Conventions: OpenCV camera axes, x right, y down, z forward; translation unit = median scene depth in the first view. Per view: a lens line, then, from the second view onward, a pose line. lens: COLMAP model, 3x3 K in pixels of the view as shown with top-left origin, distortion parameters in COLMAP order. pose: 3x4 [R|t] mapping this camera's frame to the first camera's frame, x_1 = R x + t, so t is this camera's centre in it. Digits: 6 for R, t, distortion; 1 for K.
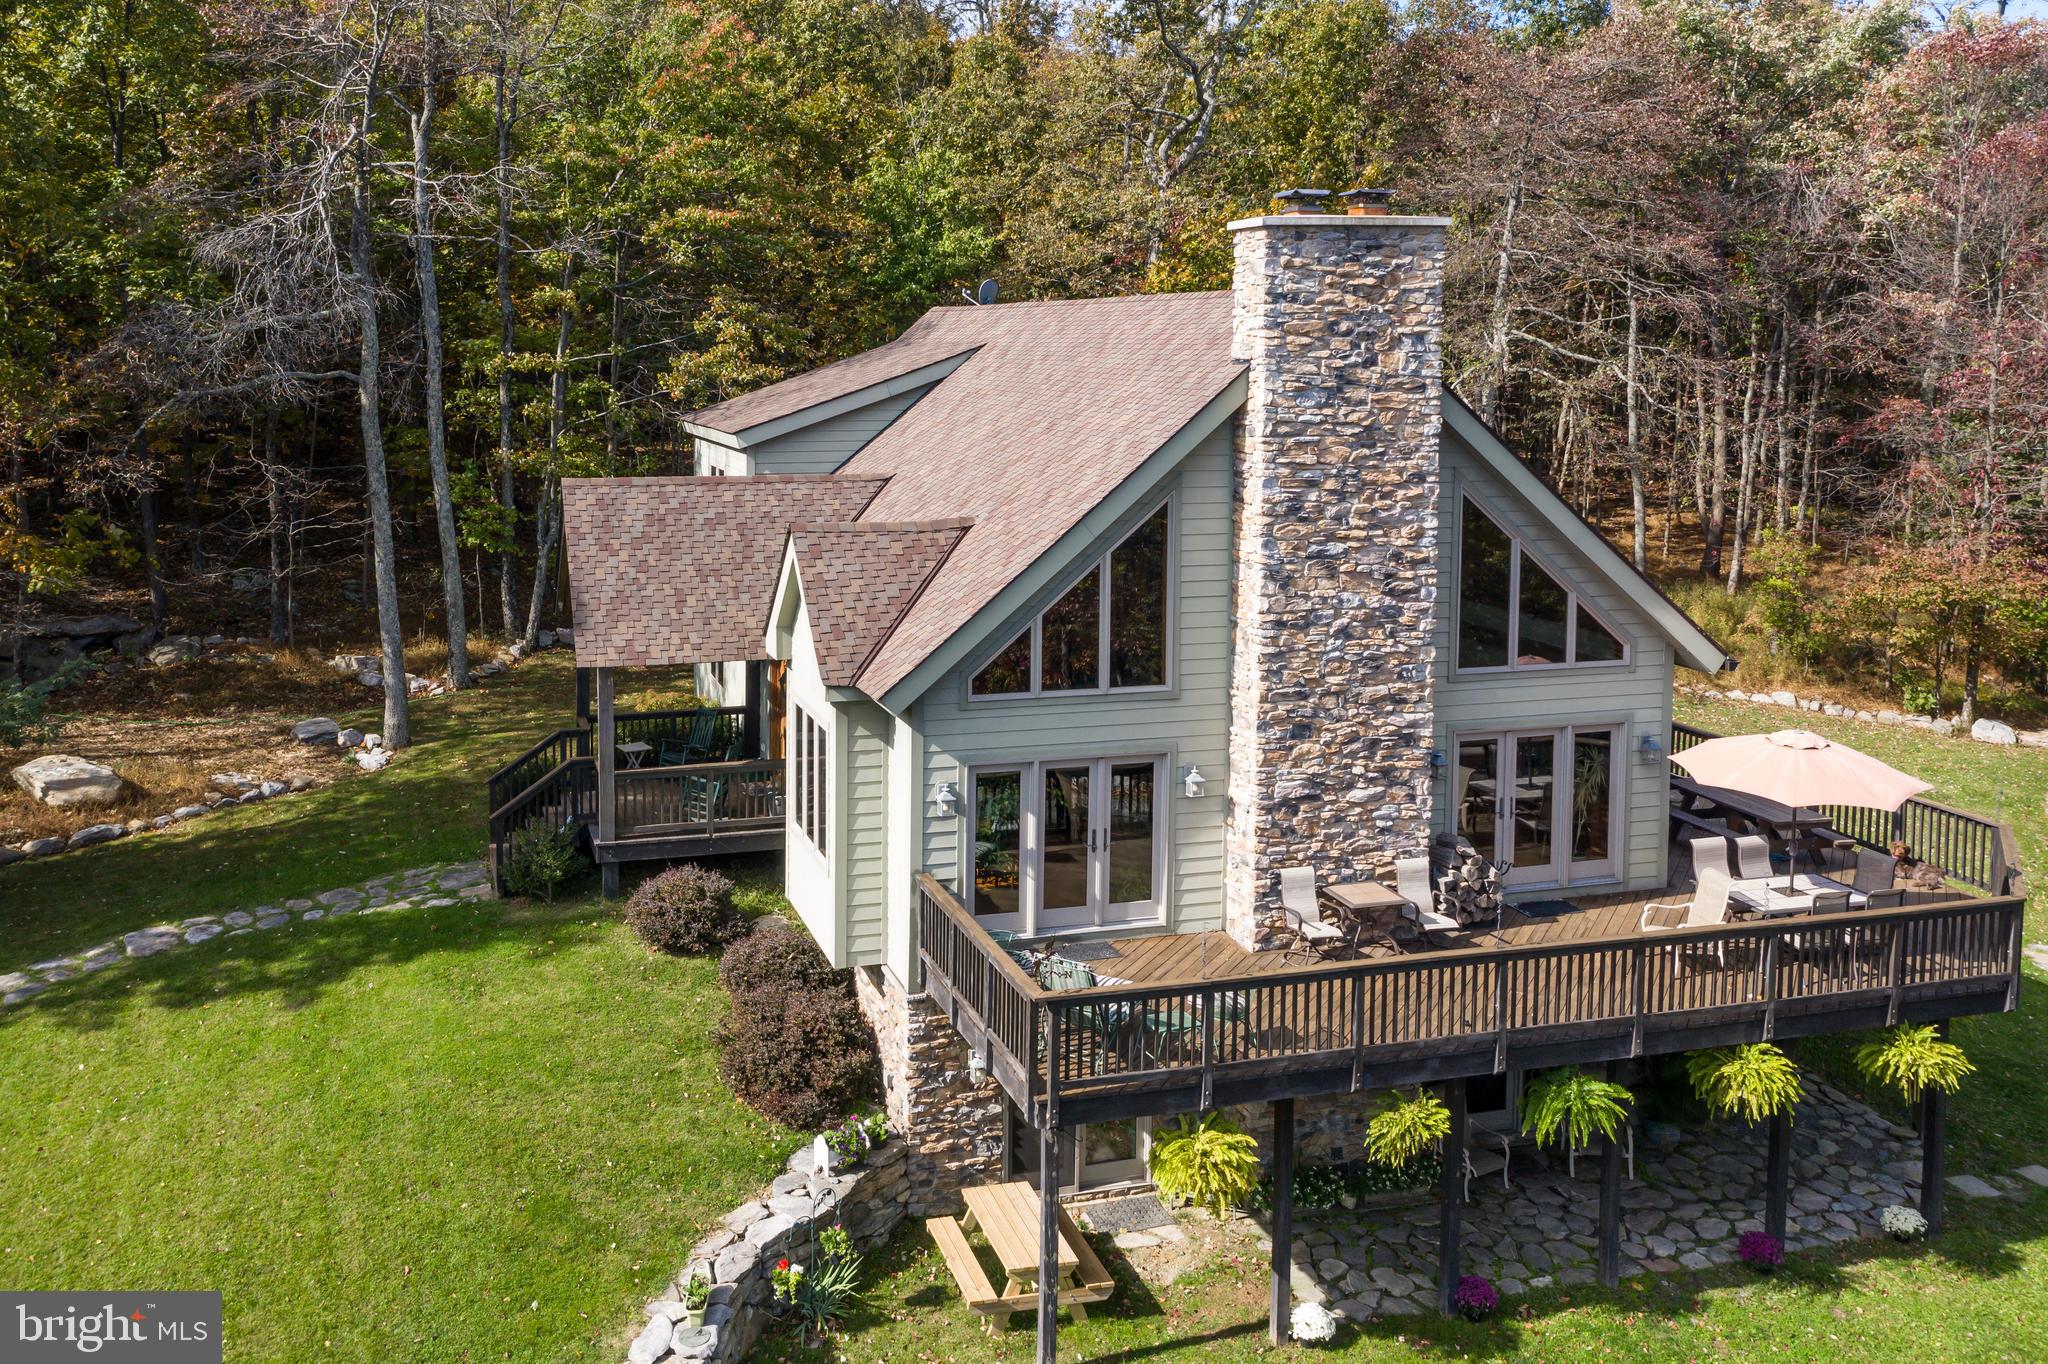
lens RADIAL K [[1695.9, 0, 885.6], [0, 1695.9, 475.3], [0, 0, 1]] dist [0.002033, 0.005492]
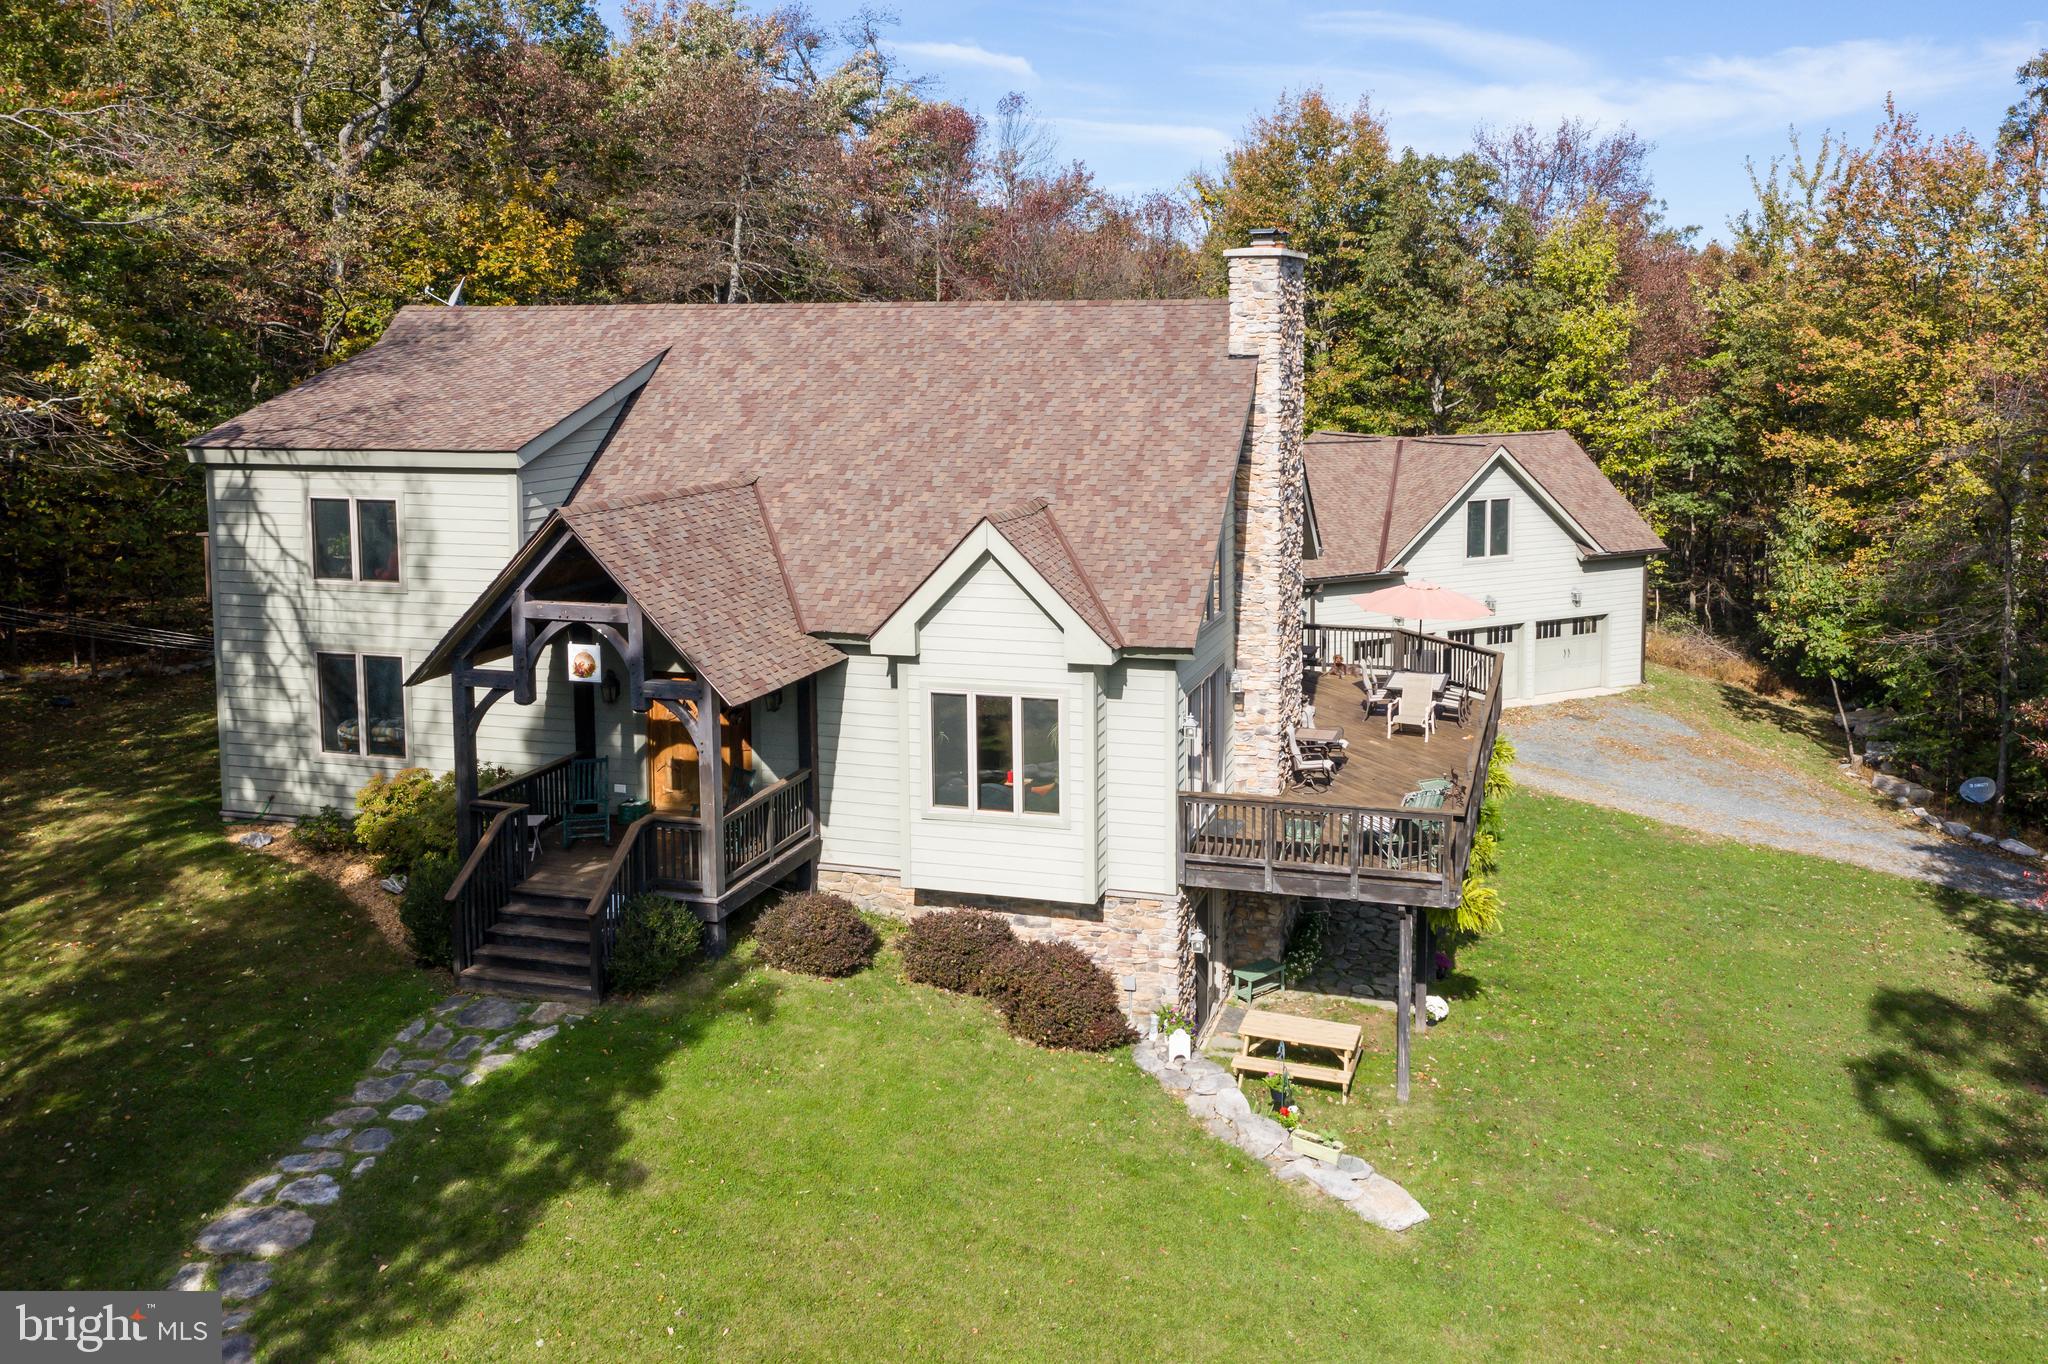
lens RADIAL K [[1695.9, 0, 1058.4], [0, 1695.9, 528.1], [0, 0, 1]] dist [0.002033, 0.005492]
pose [[0.516879, -0.098493, 0.850373, -0.986379], [0.072867, 0.994816, 0.070932, -0.038340], [-0.852951, 0.025301, 0.521377, 0.436167]]
